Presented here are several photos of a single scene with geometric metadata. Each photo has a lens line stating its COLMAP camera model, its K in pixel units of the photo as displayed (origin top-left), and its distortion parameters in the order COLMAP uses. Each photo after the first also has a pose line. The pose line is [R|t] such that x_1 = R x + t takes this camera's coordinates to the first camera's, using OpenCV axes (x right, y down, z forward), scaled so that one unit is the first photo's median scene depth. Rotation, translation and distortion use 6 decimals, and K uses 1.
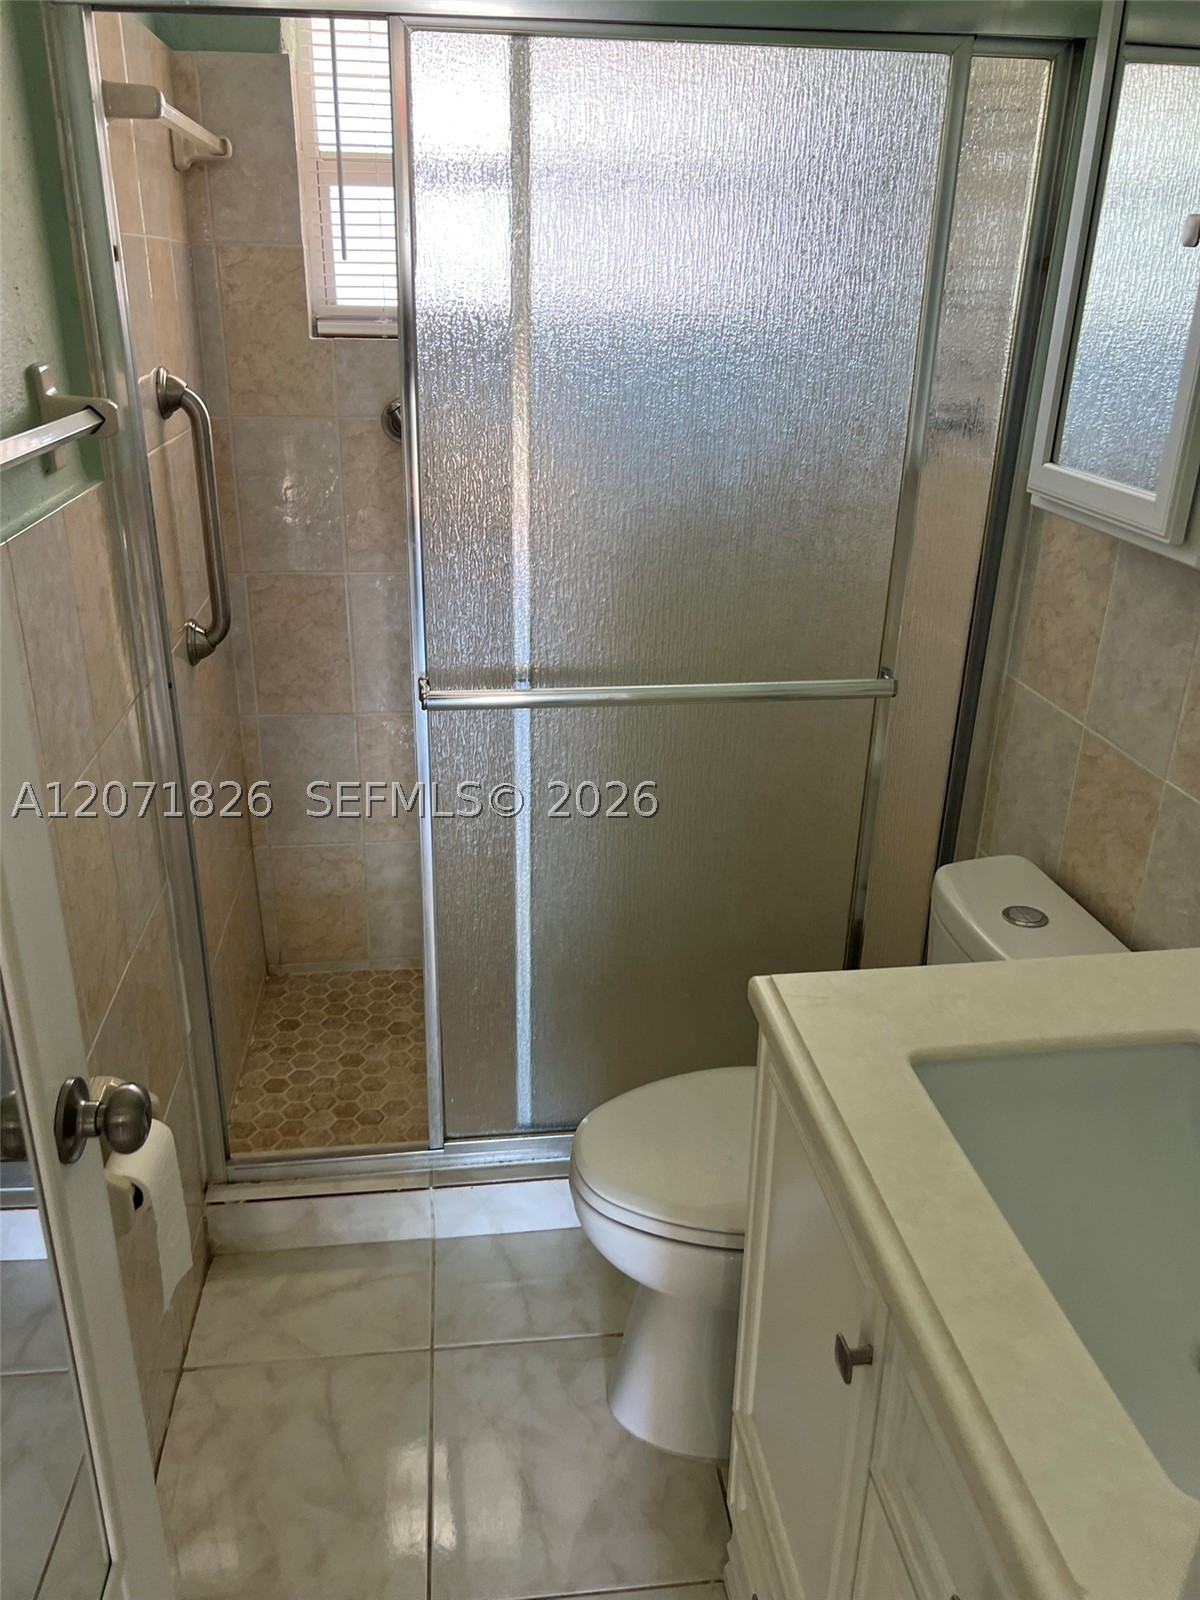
lens RADIAL K [[1190.8, 0, 596.5], [0, 1190.8, 813.6], [0, 0, 1]] dist [0.035847, -0.050984]
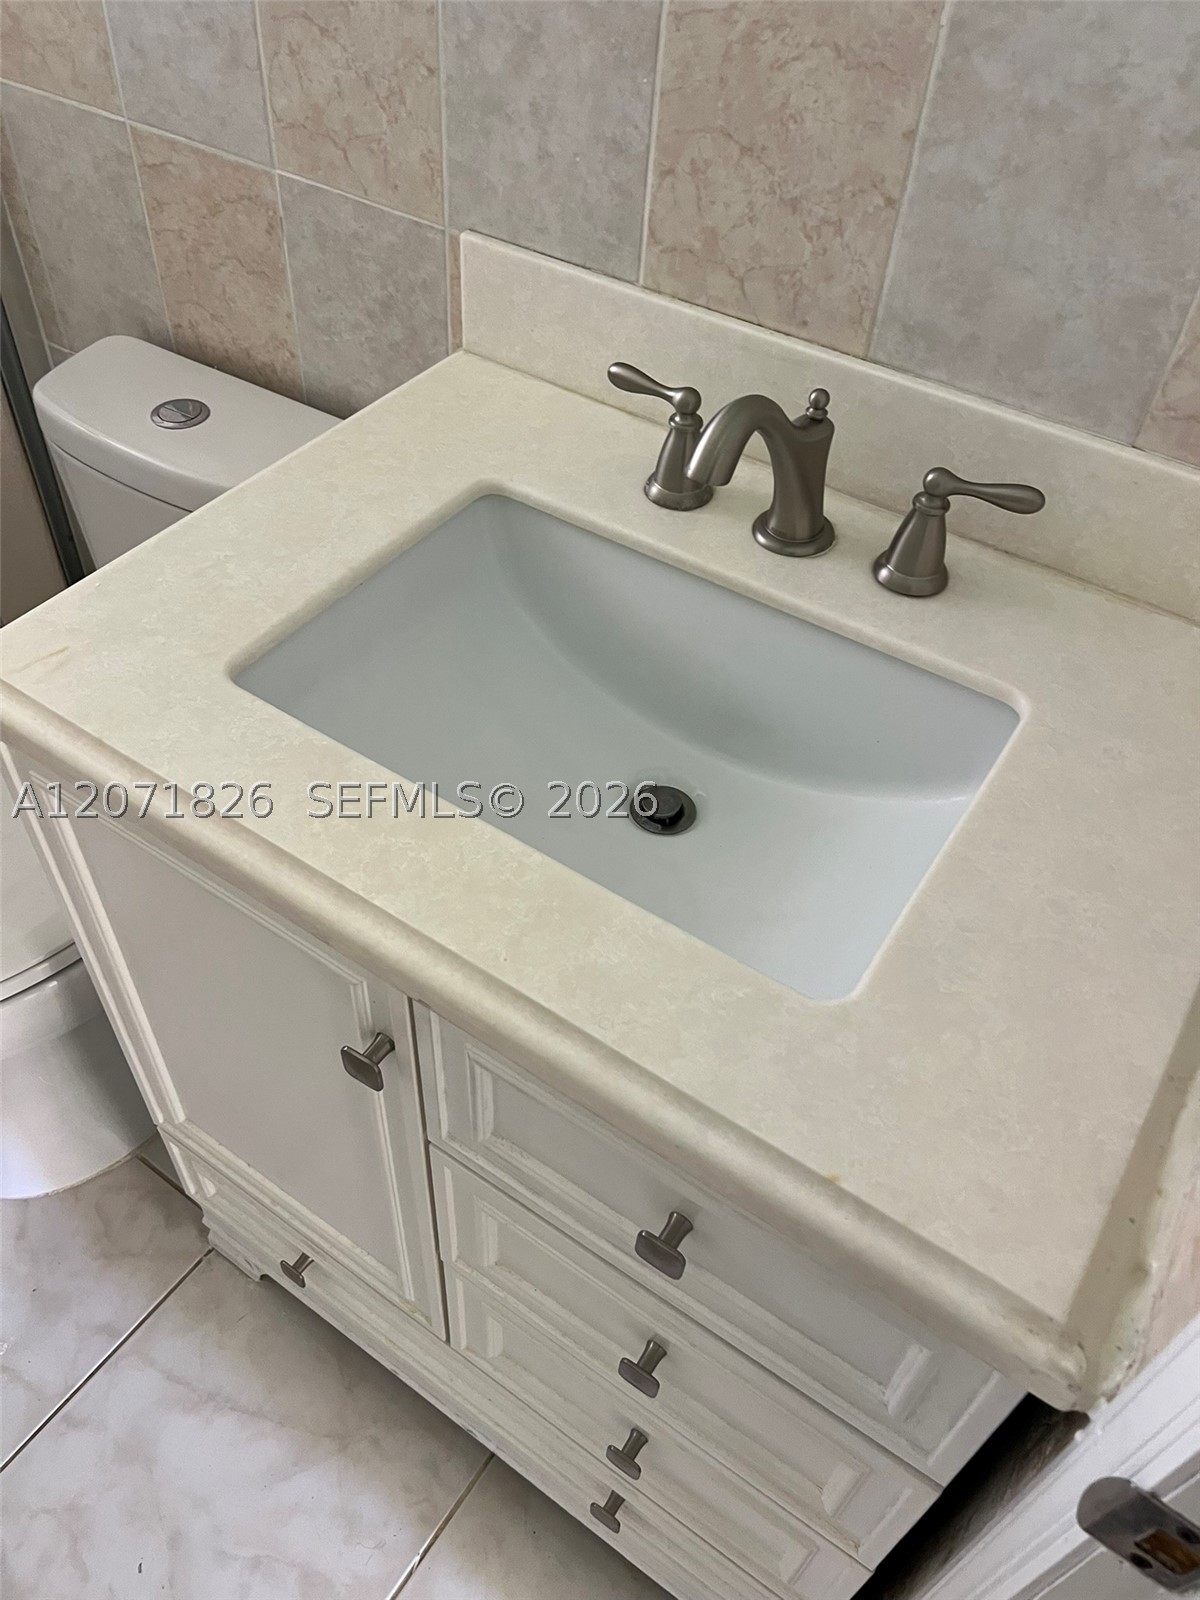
lens RADIAL K [[1190.8, 0, 596.5], [0, 1190.8, 813.6], [0, 0, 1]] dist [0.035847, -0.050984]
pose [[0.661740, -0.530585, 0.529698, -0.009327], [0.260017, 0.825081, 0.501630, -0.018403], [-0.703201, -0.194218, 0.683950, 0.243660]]
